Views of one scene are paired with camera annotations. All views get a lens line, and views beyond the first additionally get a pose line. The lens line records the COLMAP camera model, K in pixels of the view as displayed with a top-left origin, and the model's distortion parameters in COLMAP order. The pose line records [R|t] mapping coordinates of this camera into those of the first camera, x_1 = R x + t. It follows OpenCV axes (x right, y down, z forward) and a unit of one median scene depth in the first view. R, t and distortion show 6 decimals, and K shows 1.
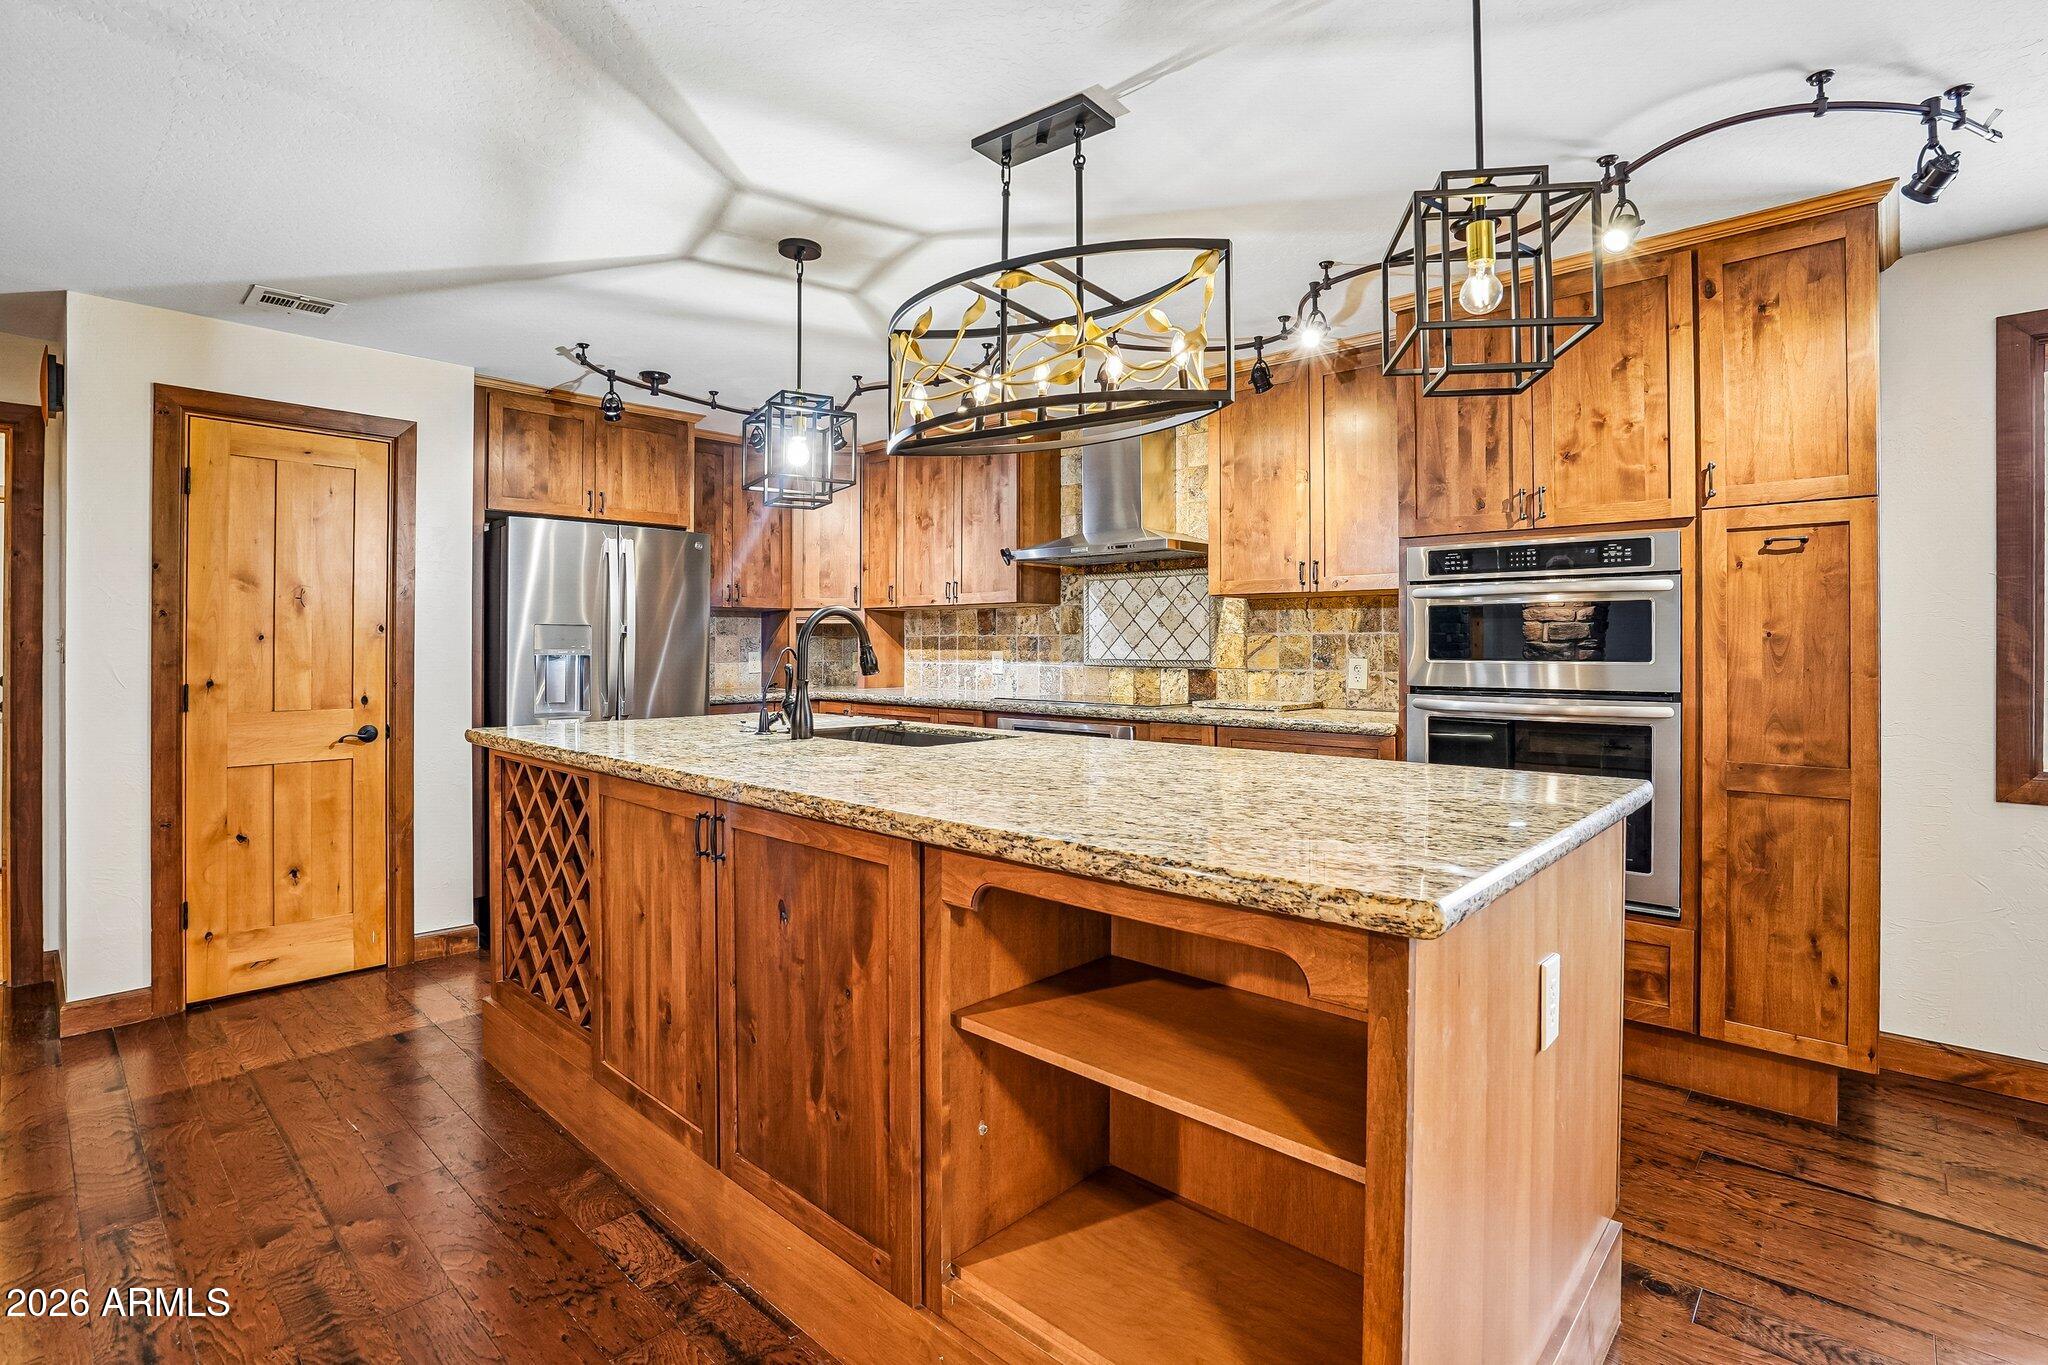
lens RADIAL K [[968.2, 0, 1021.2], [0, 968.2, 638.5], [0, 0, 1]] dist [-0.060337, 0.021458]
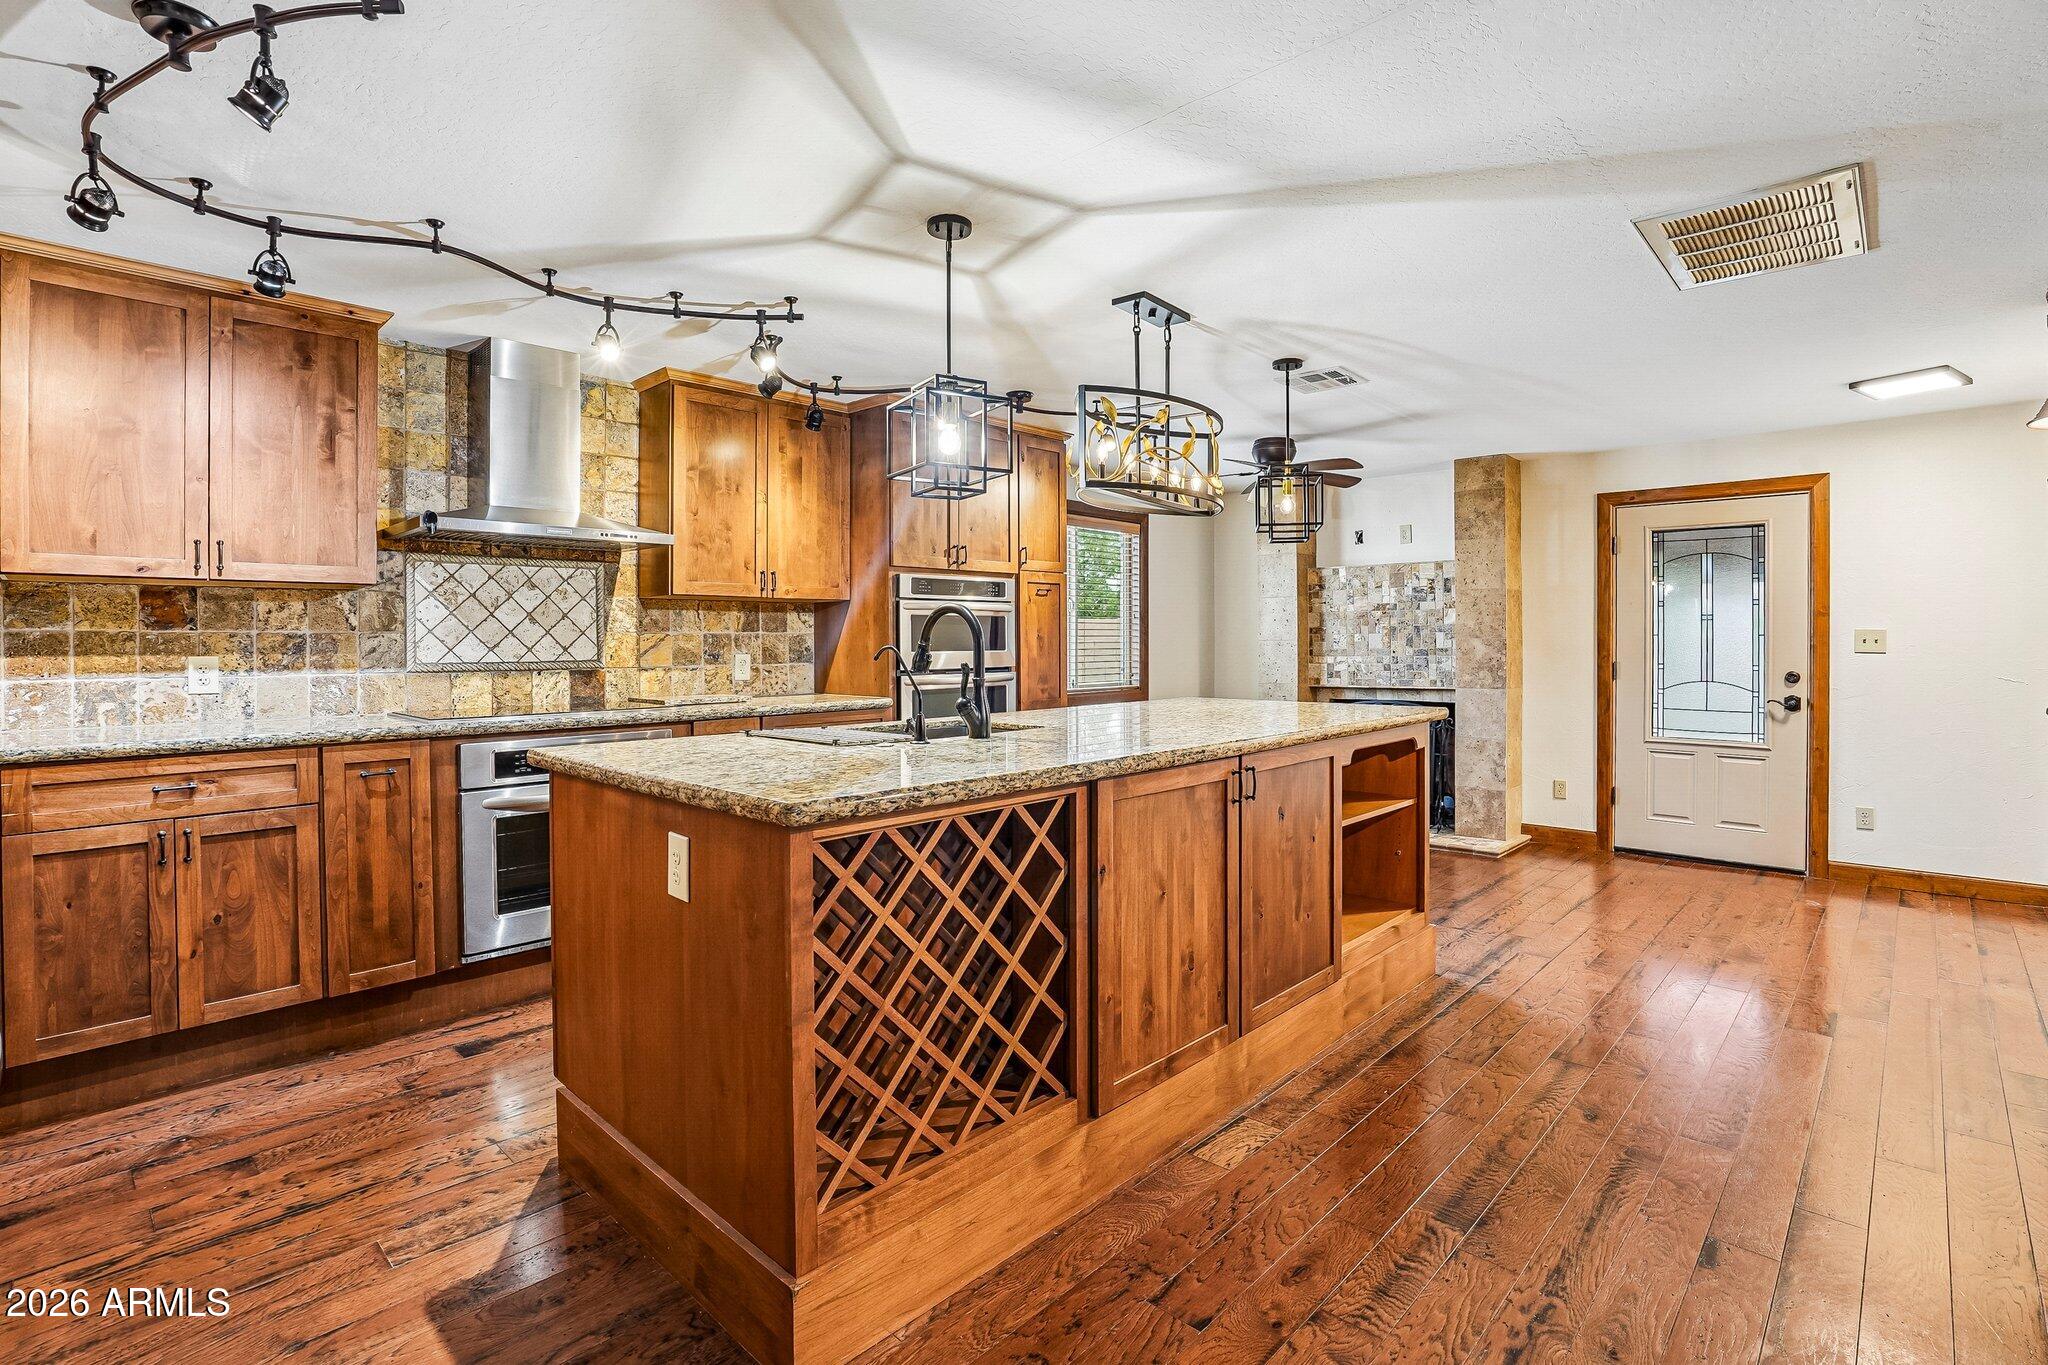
lens RADIAL K [[968.2, 0, 1021.2], [0, 968.2, 638.5], [0, 0, 1]] dist [-0.060337, 0.021458]
pose [[0.014426, 0.000931, 0.999896, -0.770822], [-0.000567, 0.999999, -0.000923, 0.002266], [-0.999896, -0.000554, 0.014426, 0.596572]]
